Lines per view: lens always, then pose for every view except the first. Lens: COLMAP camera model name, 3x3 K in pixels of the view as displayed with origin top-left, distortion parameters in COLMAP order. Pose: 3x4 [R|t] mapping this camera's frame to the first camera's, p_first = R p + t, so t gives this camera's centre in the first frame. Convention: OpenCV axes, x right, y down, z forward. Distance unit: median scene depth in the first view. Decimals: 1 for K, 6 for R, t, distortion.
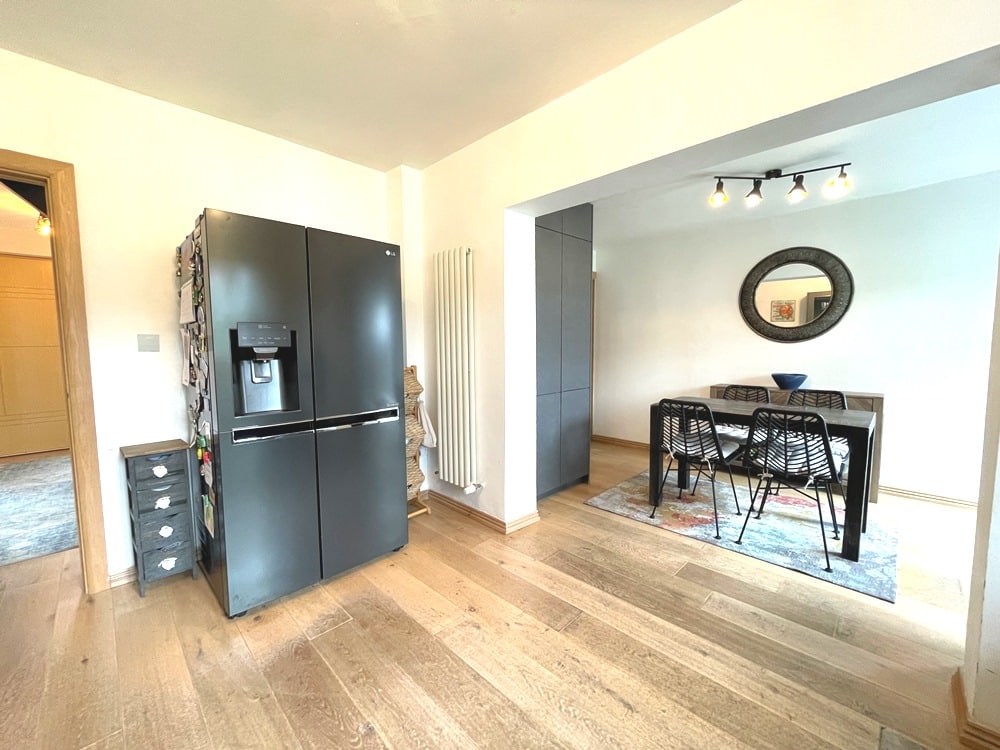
lens RADIAL K [[405.2, 0, 500.8], [0, 405.2, 373.5], [0, 0, 1]] dist [-0.001935, 0.000714]
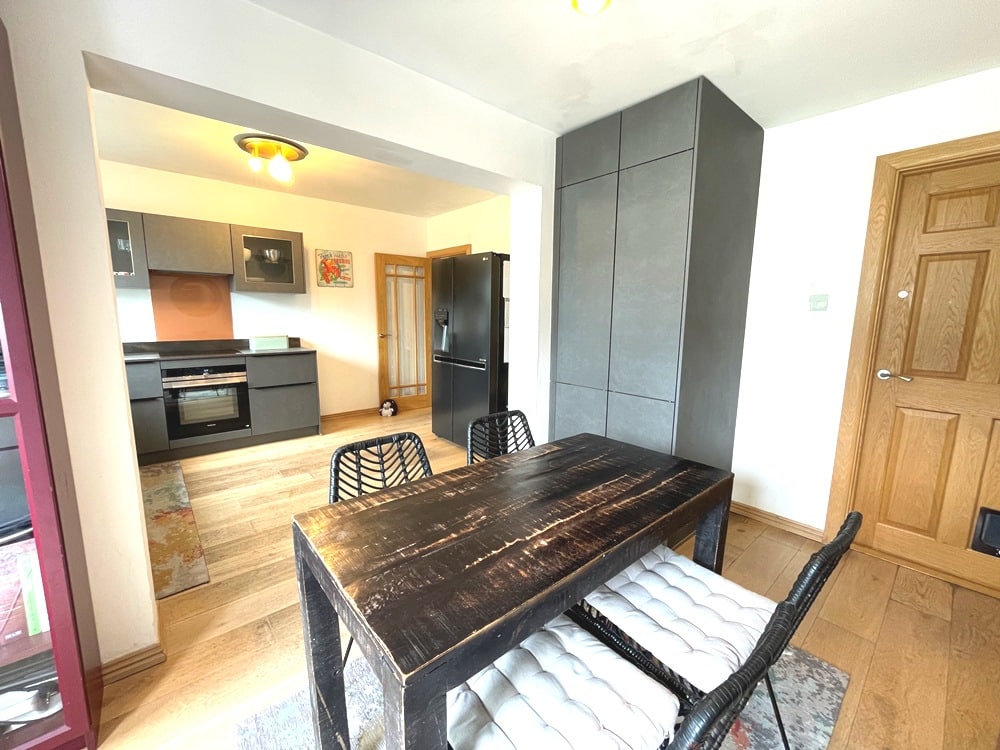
lens RADIAL K [[405.2, 0, 497.4], [0, 405.2, 377.3], [0, 0, 1]] dist [-0.001935, 0.000714]
pose [[-0.082544, 0.153980, -0.984620, 1.730106], [-0.089973, 0.982806, 0.161239, -0.153086], [0.992518, 0.101899, -0.067271, 1.629293]]
